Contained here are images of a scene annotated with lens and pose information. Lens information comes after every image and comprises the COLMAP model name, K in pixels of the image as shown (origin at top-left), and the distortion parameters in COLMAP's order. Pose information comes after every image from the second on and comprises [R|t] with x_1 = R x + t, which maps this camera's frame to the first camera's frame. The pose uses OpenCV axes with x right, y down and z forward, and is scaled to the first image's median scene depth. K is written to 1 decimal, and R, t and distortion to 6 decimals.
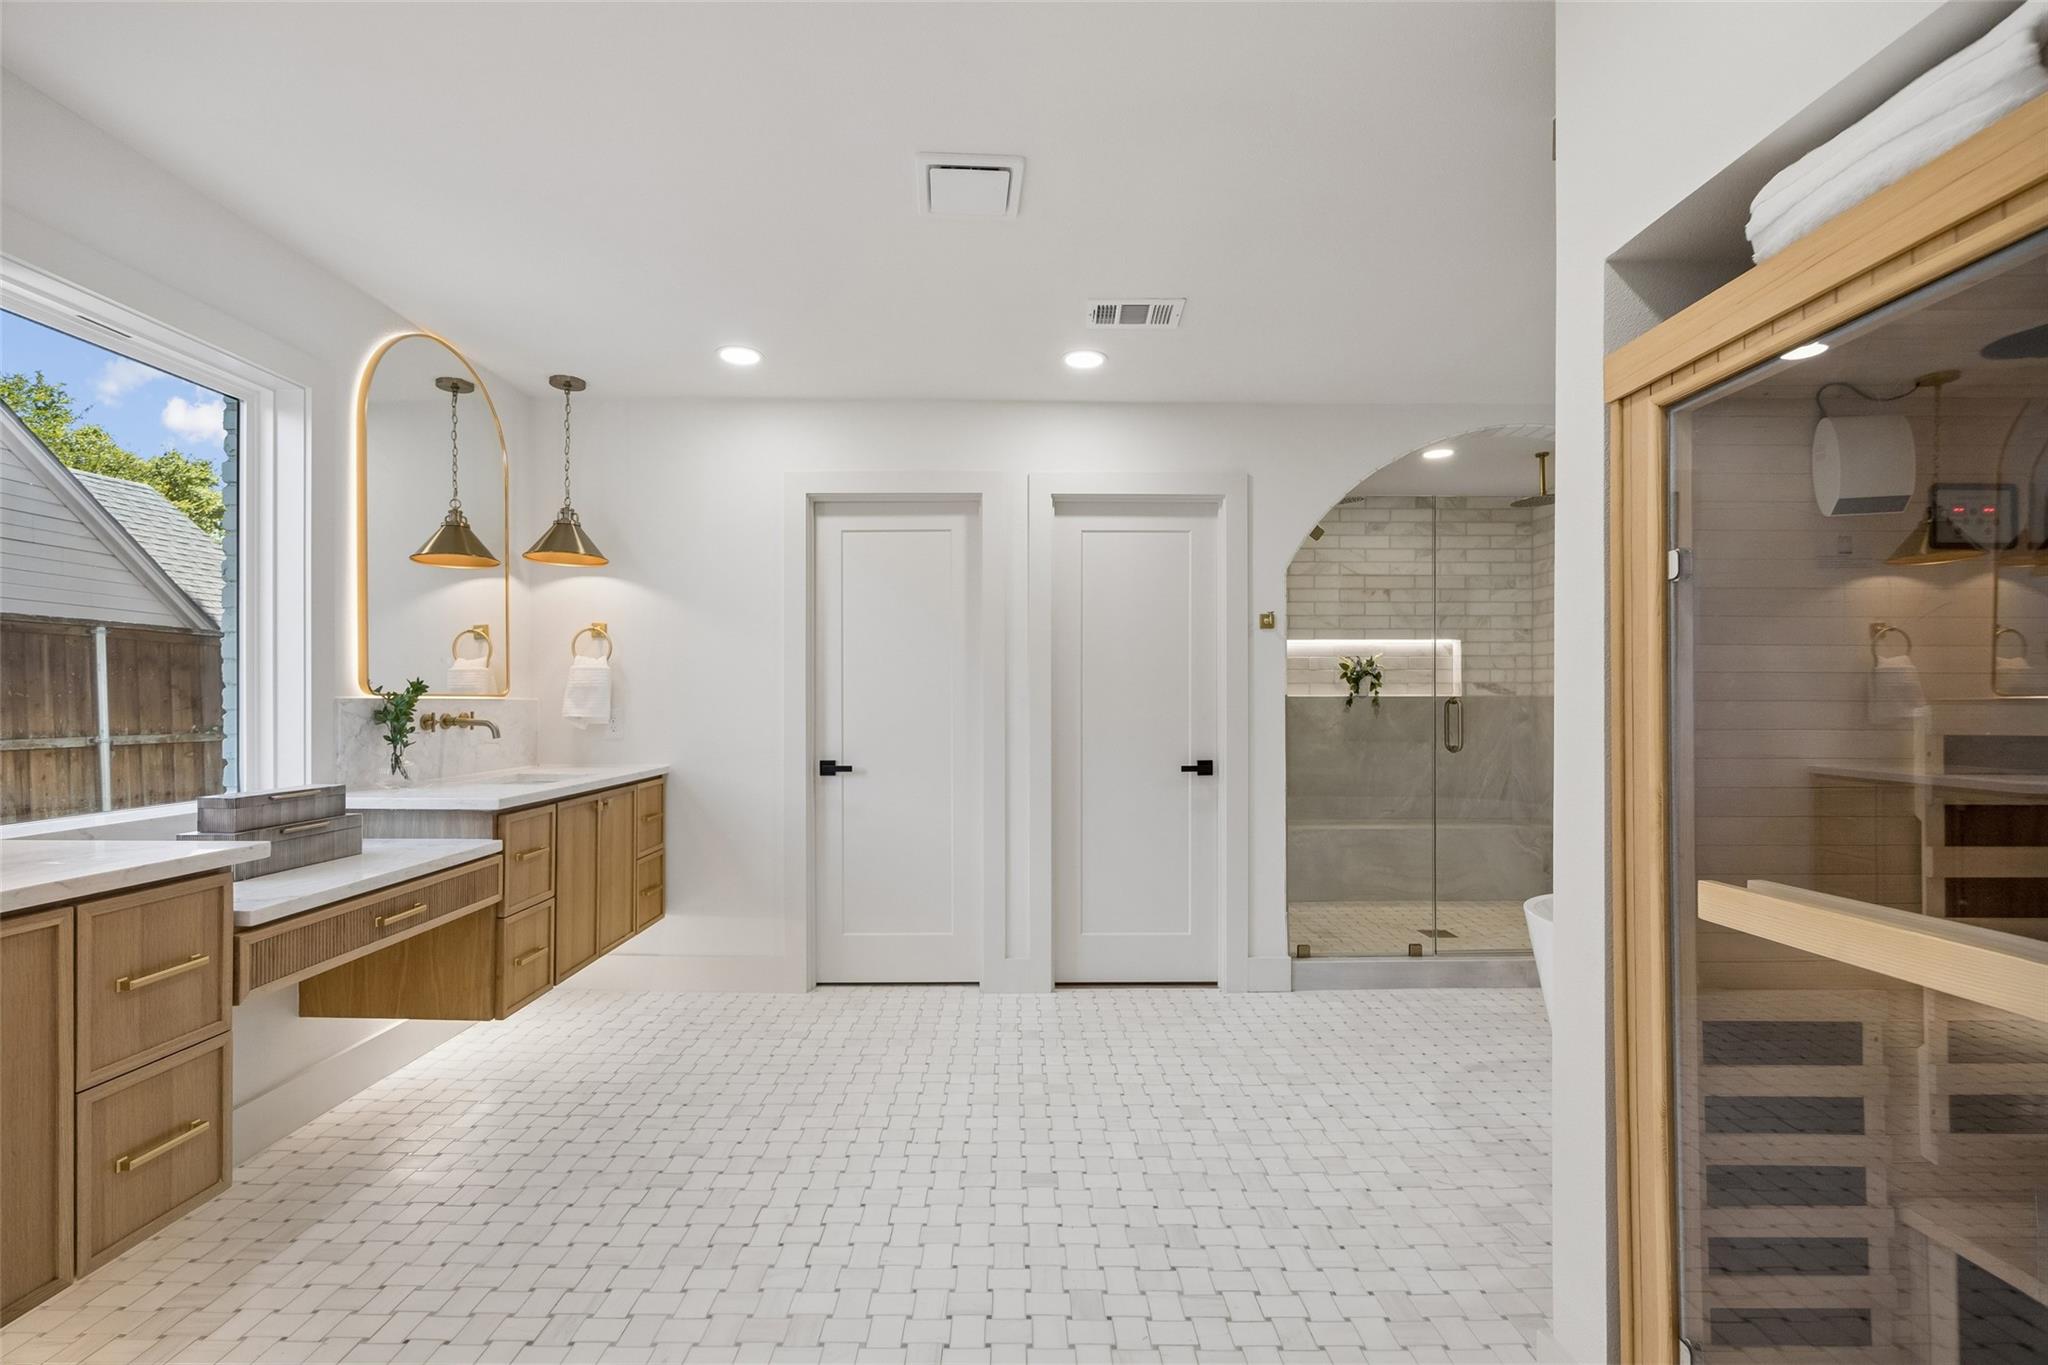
lens RADIAL K [[888.4, 0, 1018.7], [0, 888.4, 696.6], [0, 0, 1]] dist [-0.012217, 0.000459]
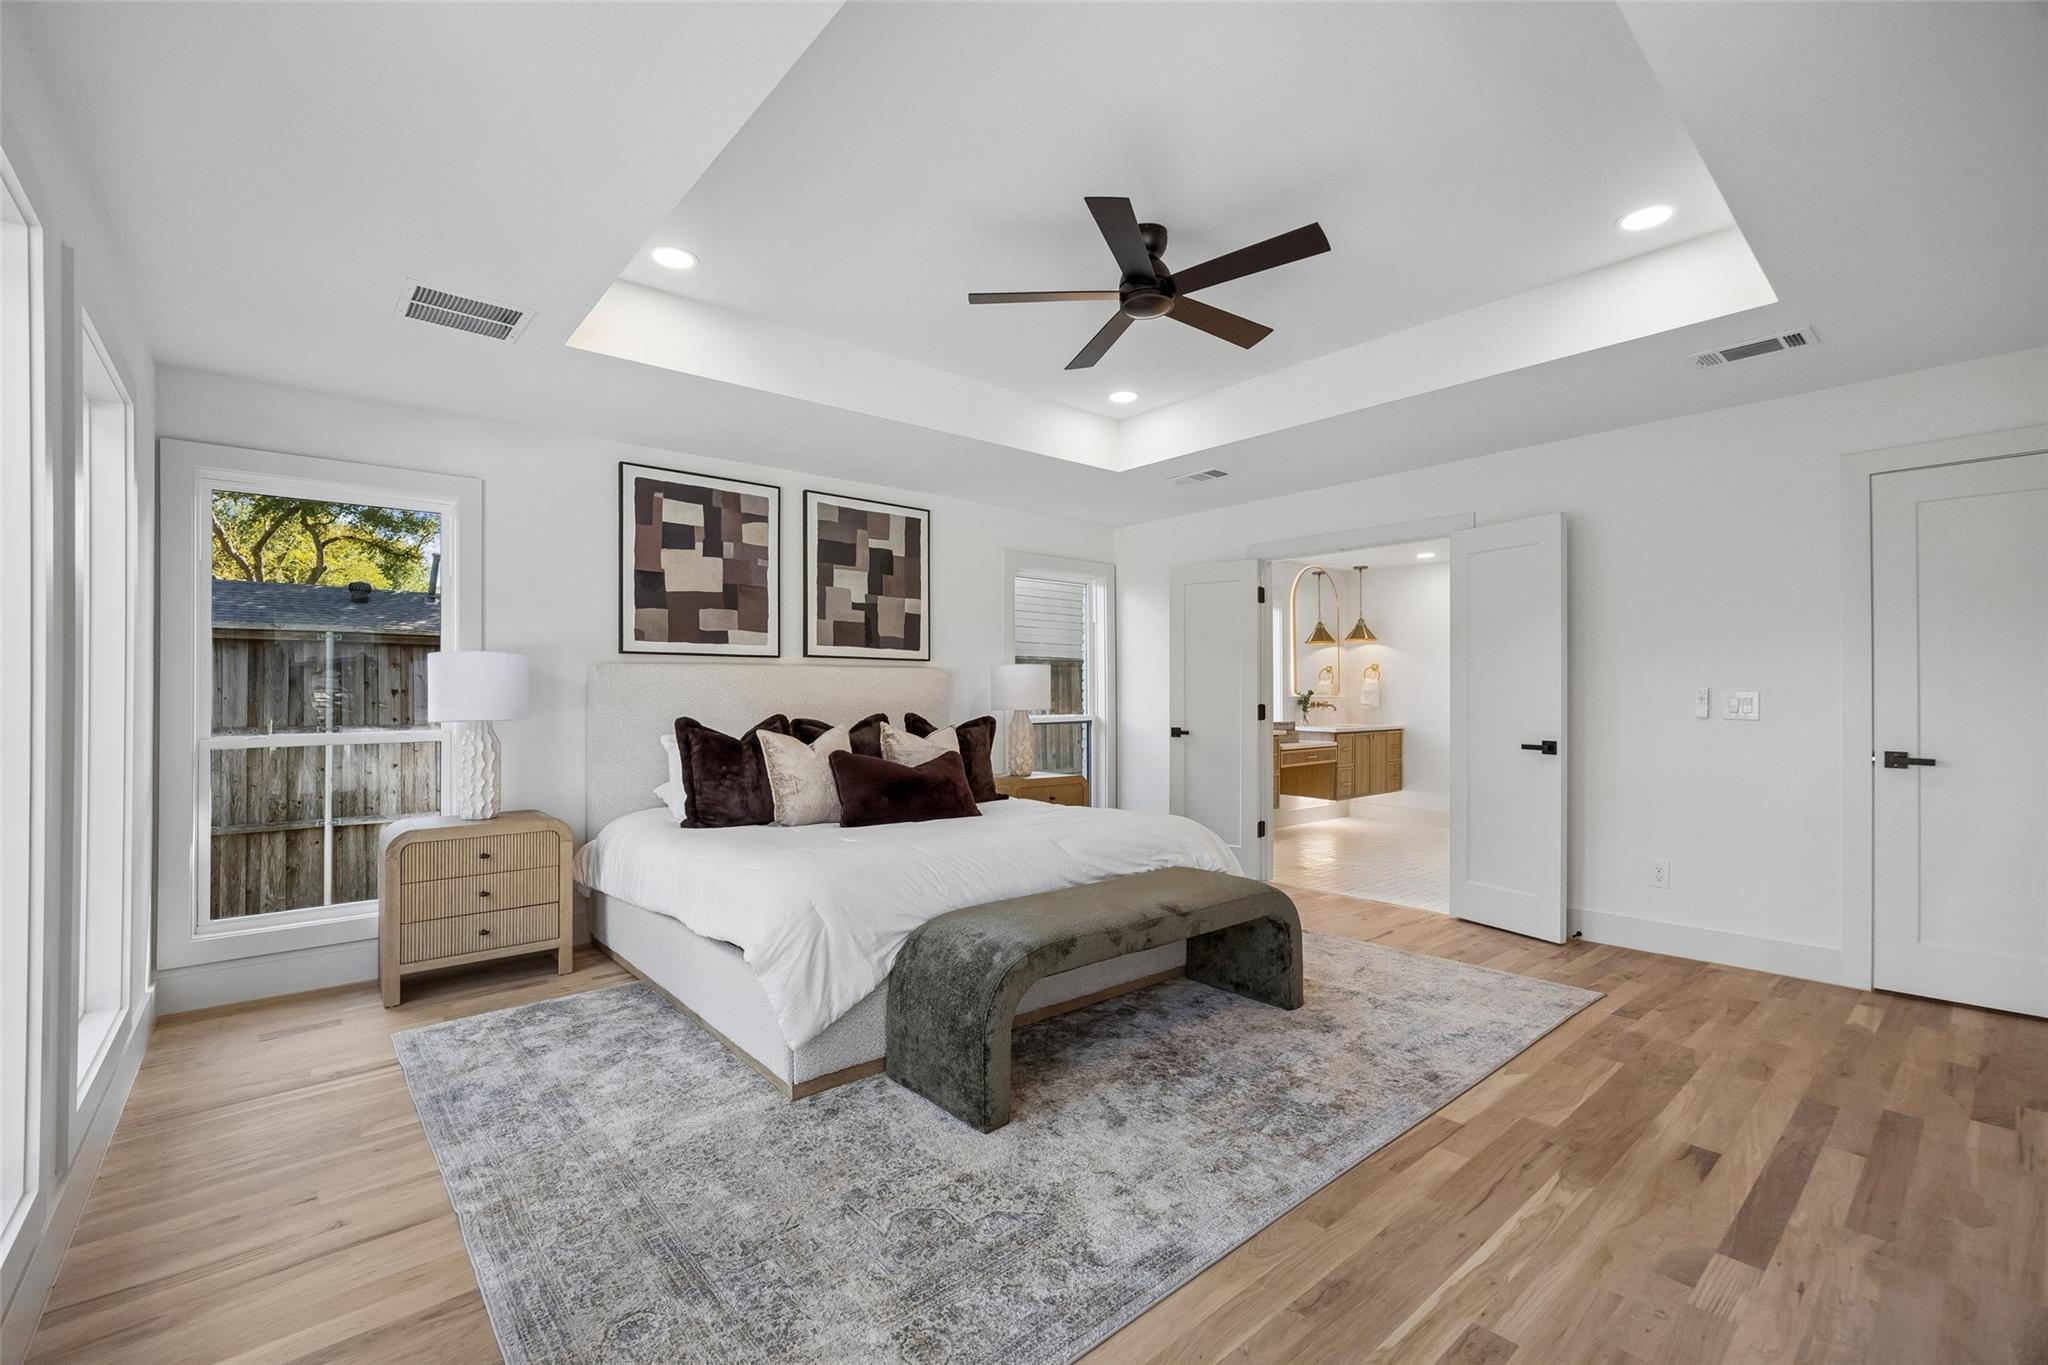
lens RADIAL K [[885.1, 0, 1034.6], [0, 885.1, 689.1], [0, 0, 1]] dist [-0.000698, 0.000295]
pose [[0.652963, -0.005453, -0.757370, 0.701525], [0.003142, 0.999985, -0.004491, -0.008867], [0.757383, 0.000552, 0.652971, -1.194417]]
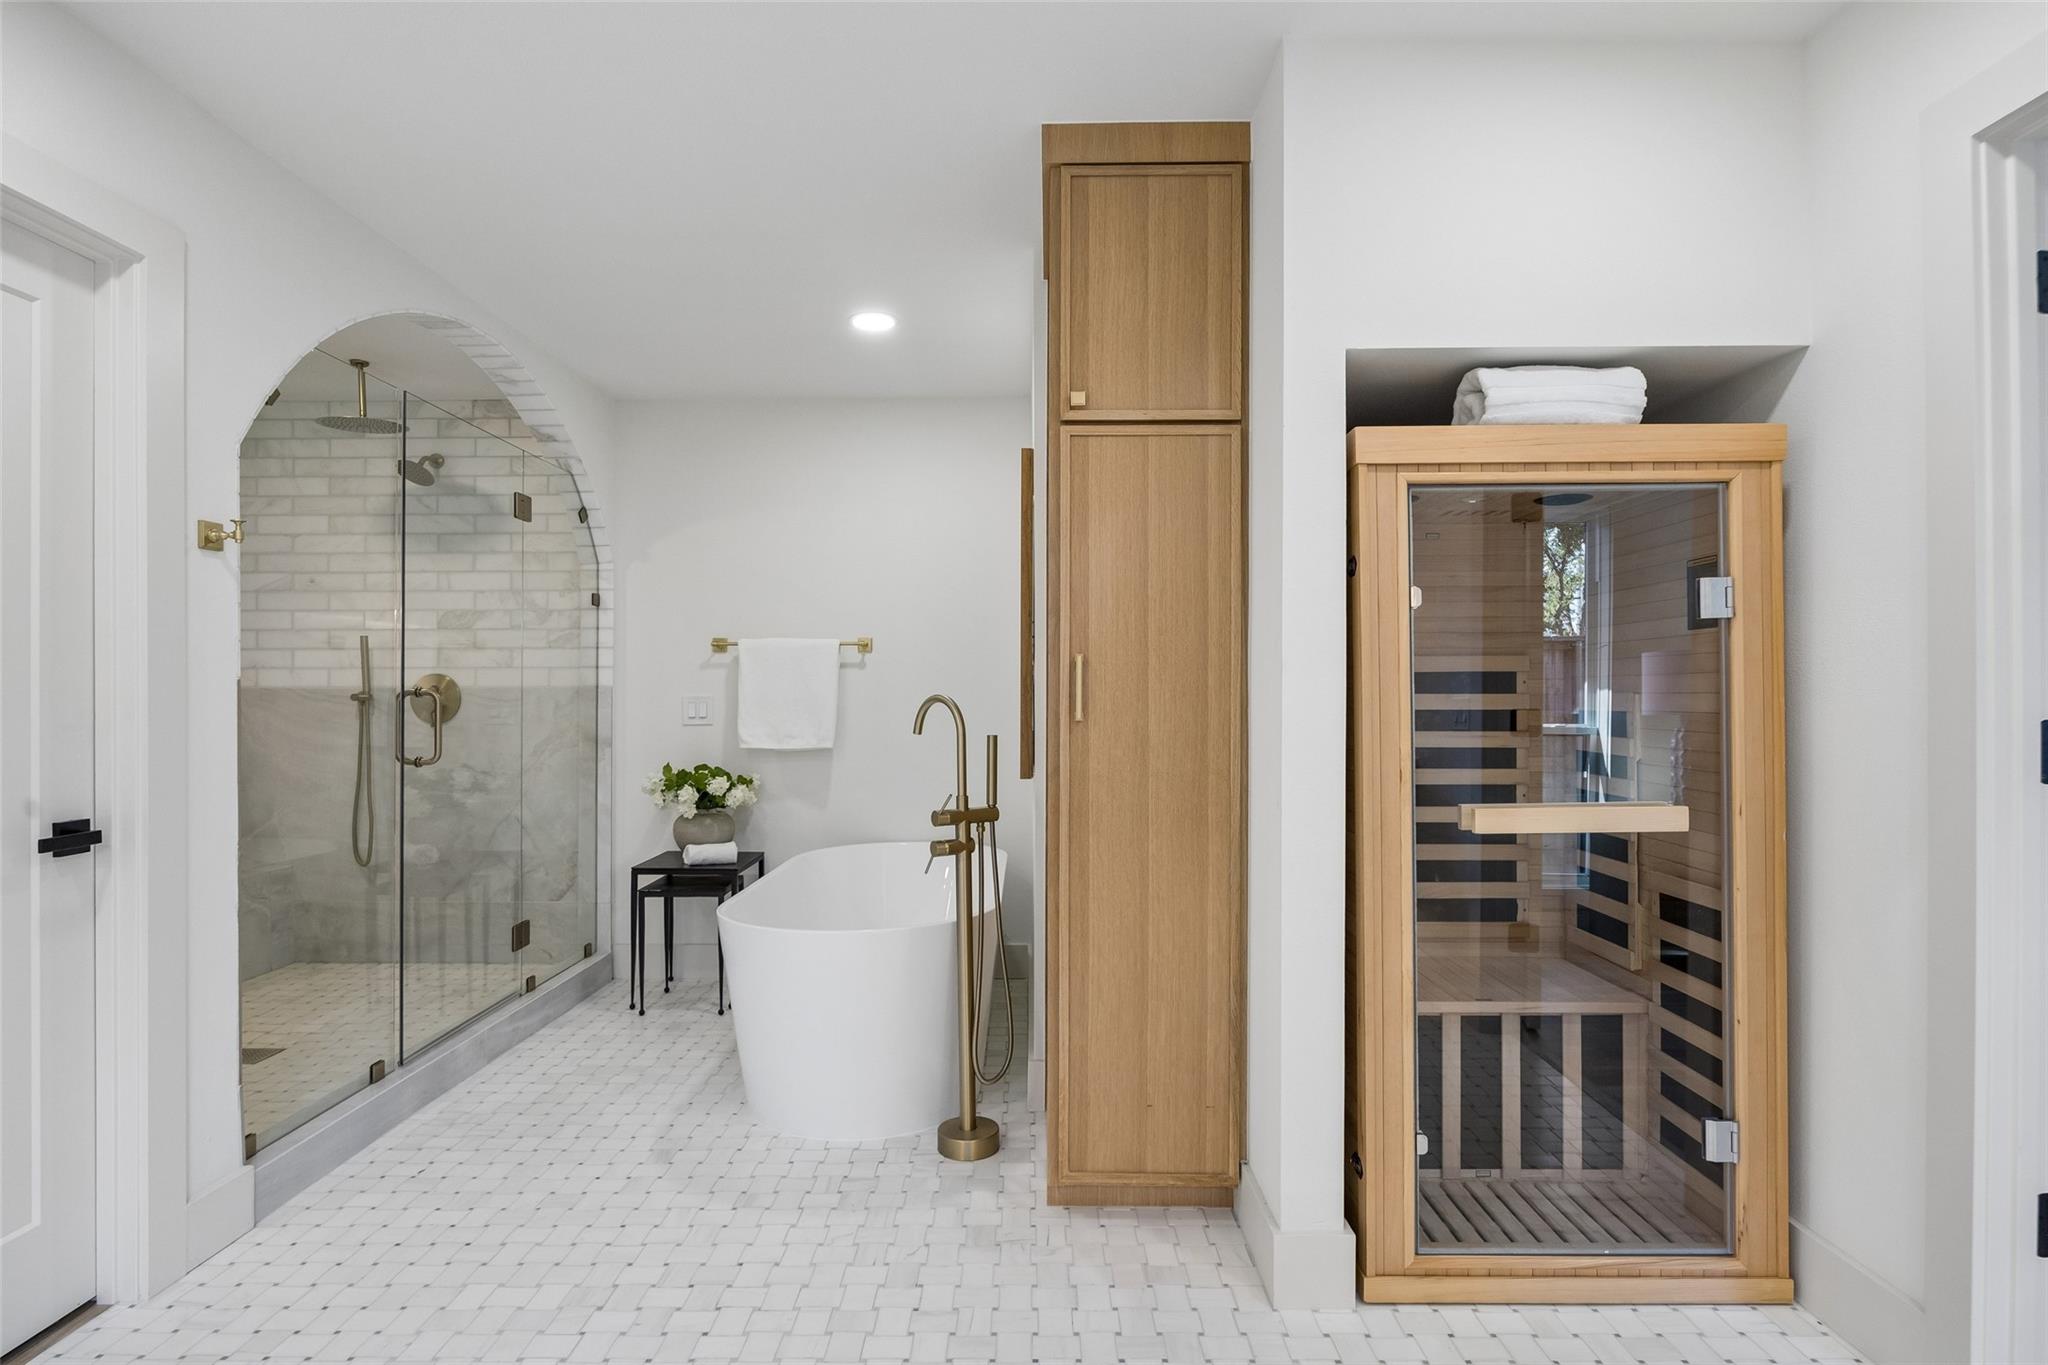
lens RADIAL K [[1013.9, 0, 1024.0], [0, 1013.9, 682.5], [0, 0, 1]] dist [-0.019102, 0.000265]
pose [[0.032052, 0.009771, 0.999438, -0.282741], [0.003046, 0.999947, -0.009873, 0.007138], [-0.999482, 0.003360, 0.032020, 0.497376]]
